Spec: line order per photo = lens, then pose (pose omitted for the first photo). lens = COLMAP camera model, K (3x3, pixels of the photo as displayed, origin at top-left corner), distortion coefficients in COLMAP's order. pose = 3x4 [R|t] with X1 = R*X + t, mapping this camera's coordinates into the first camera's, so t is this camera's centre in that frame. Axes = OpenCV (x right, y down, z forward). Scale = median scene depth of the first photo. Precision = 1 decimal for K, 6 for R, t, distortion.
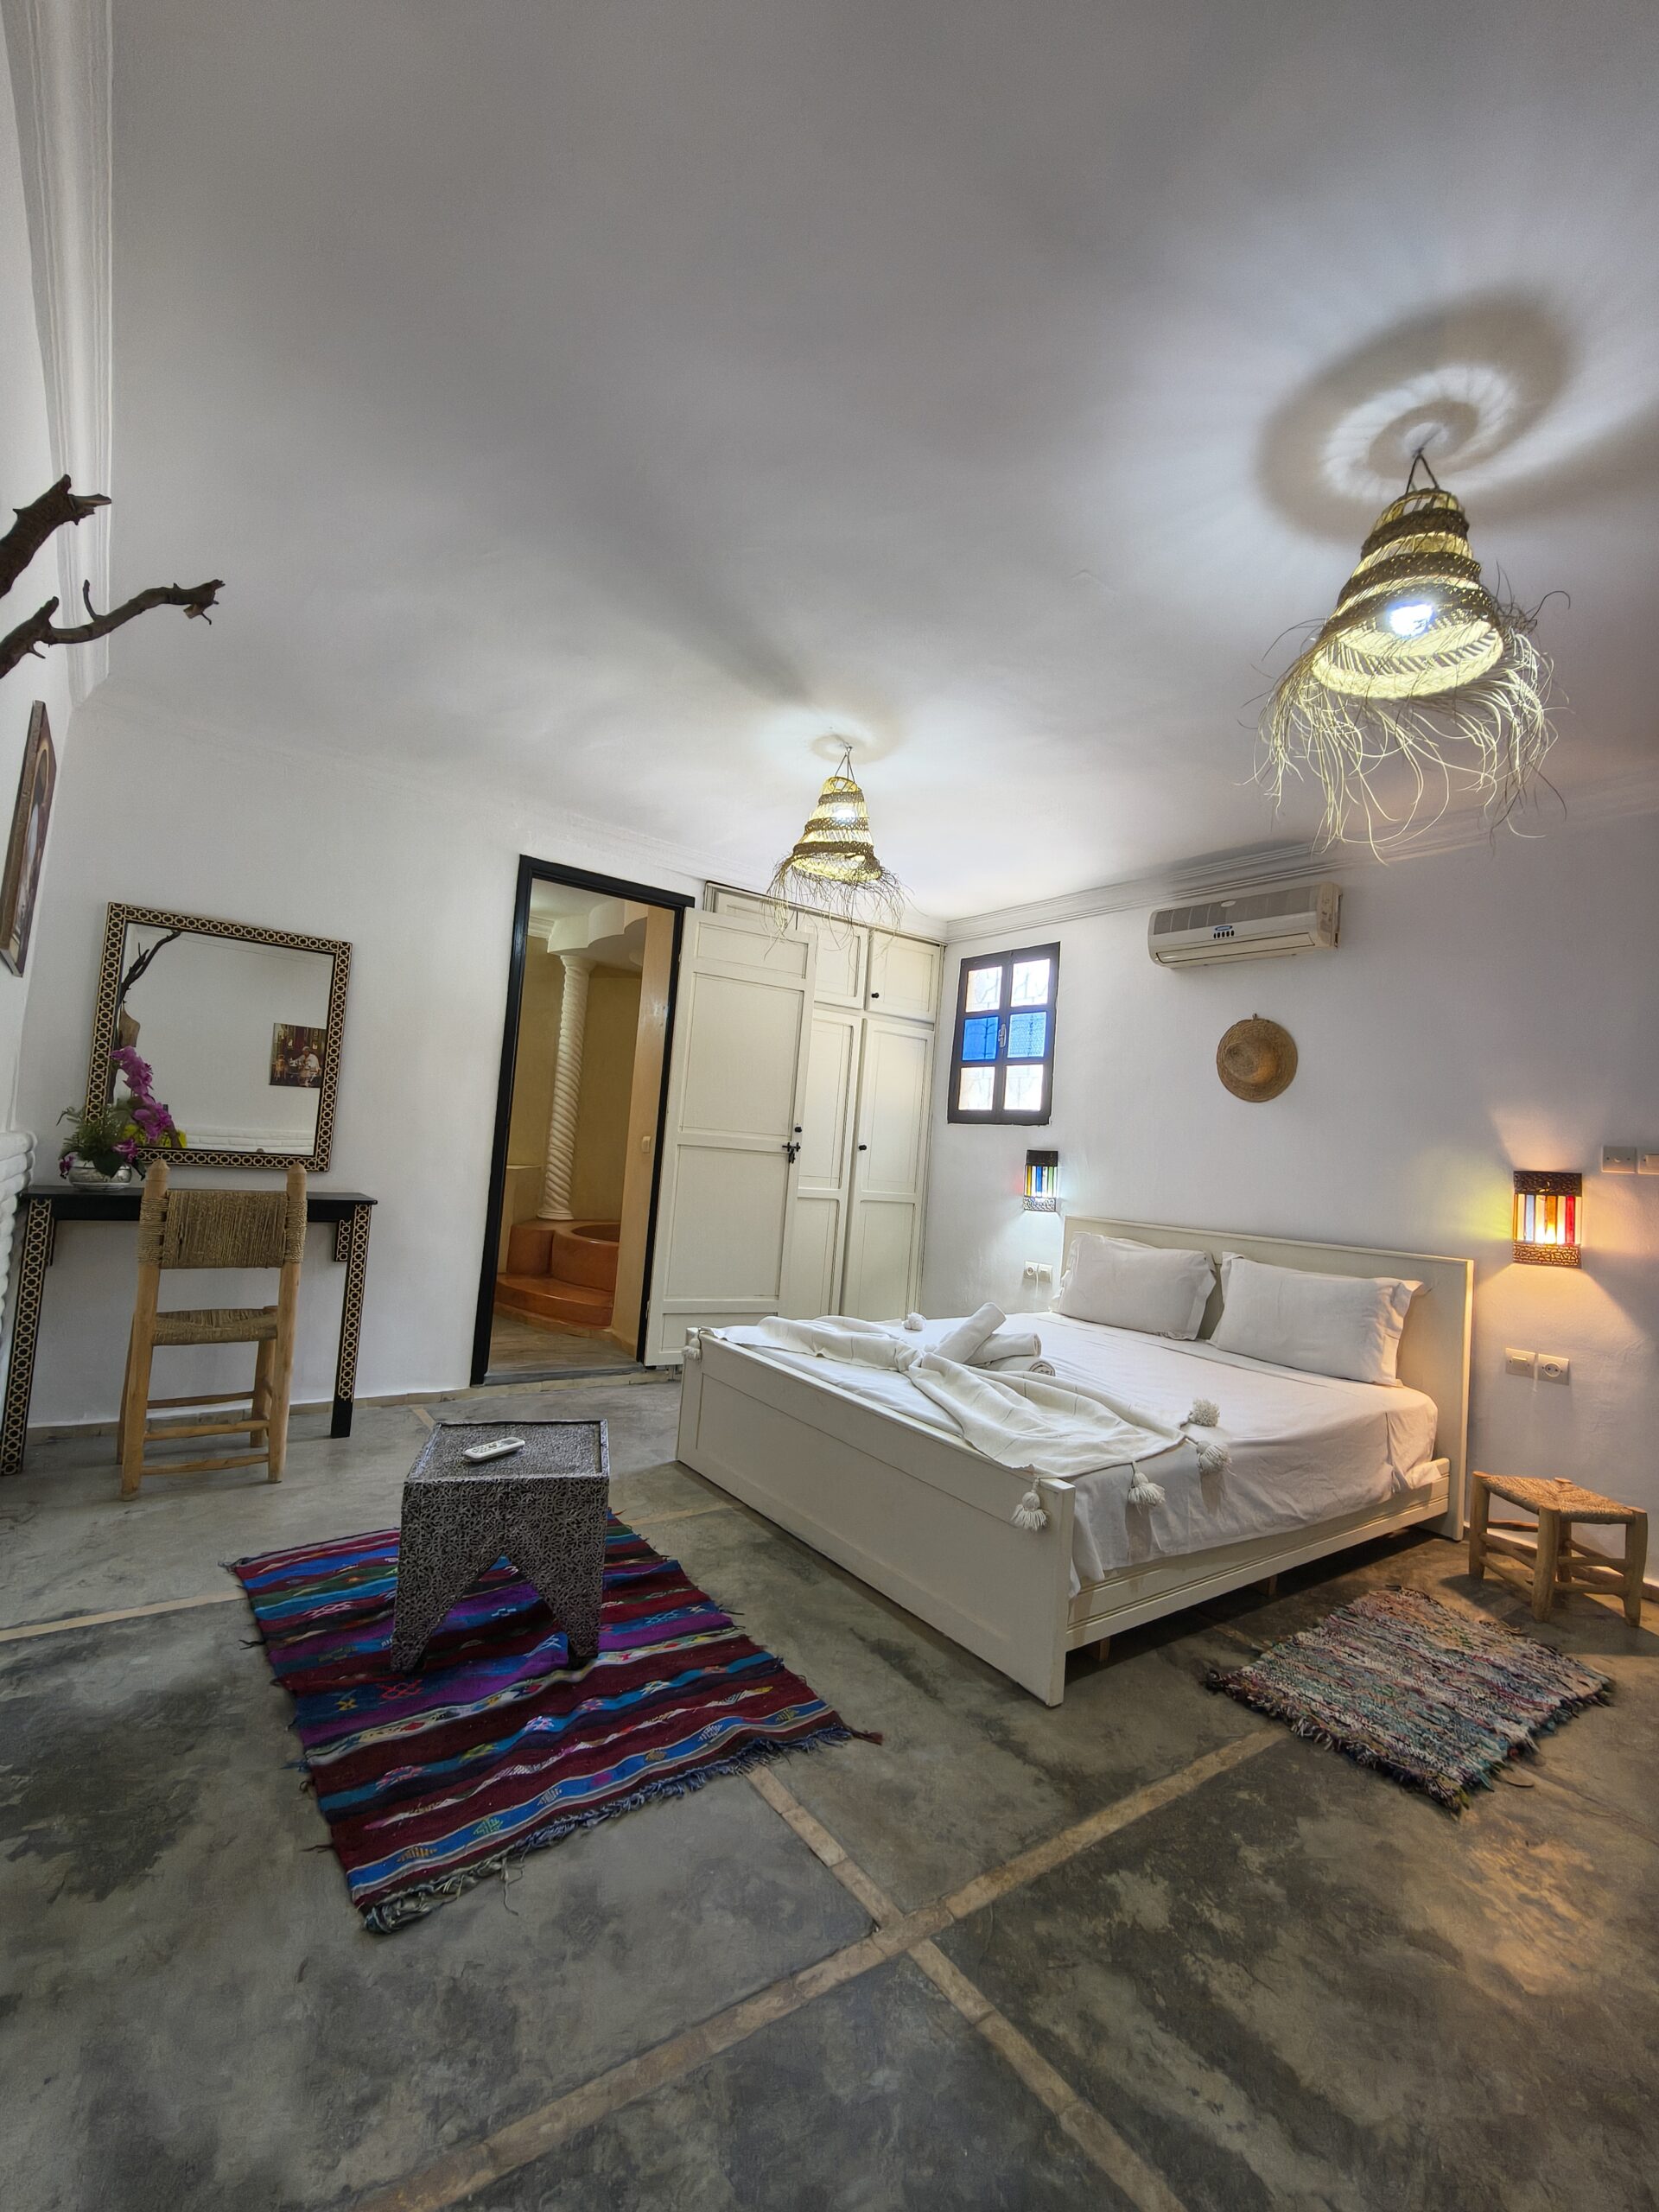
lens RADIAL K [[958.3, 0, 836.7], [0, 958.3, 1102.2], [0, 0, 1]] dist [-0.003209, -0.000453]
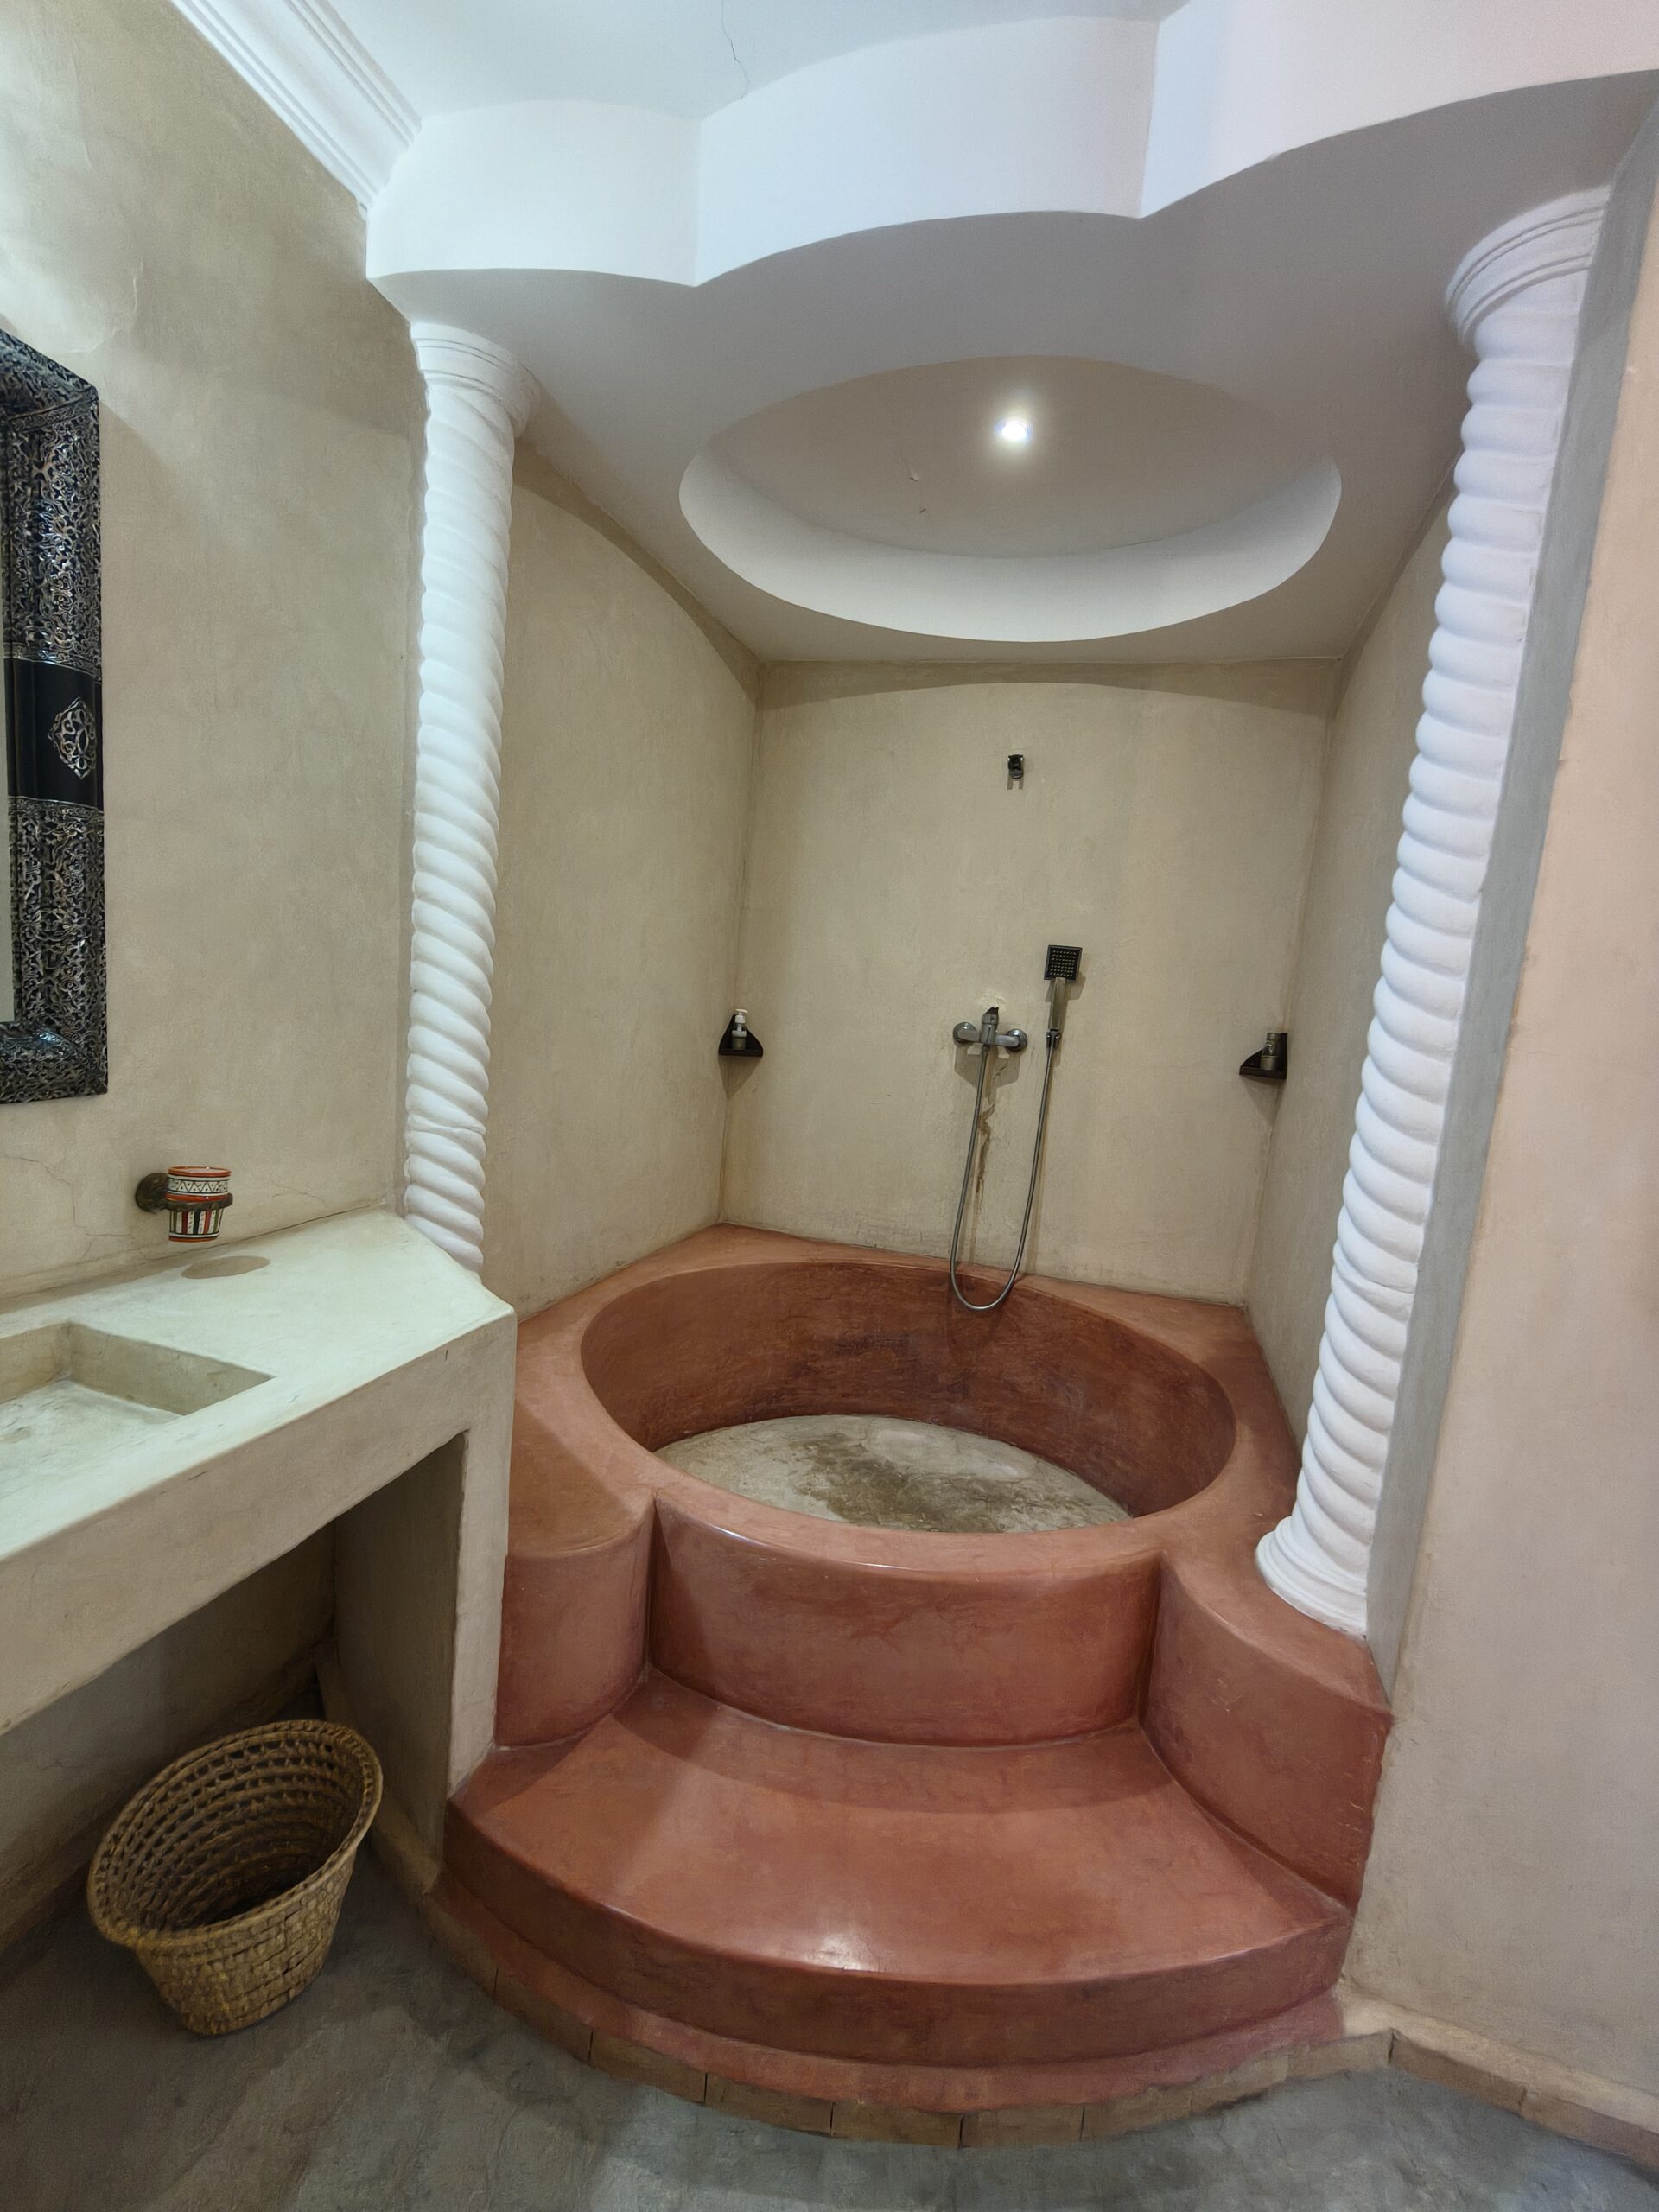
lens RADIAL K [[952.6, 0, 829.5], [0, 952.6, 1106.0], [0, 0, 1]] dist [-0.002488, 0.000212]
pose [[0.800264, -0.081008, 0.594151, -1.065000], [-0.058355, 0.975609, 0.211616, -0.062546], [-0.596801, -0.204021, 0.776018, 2.129931]]
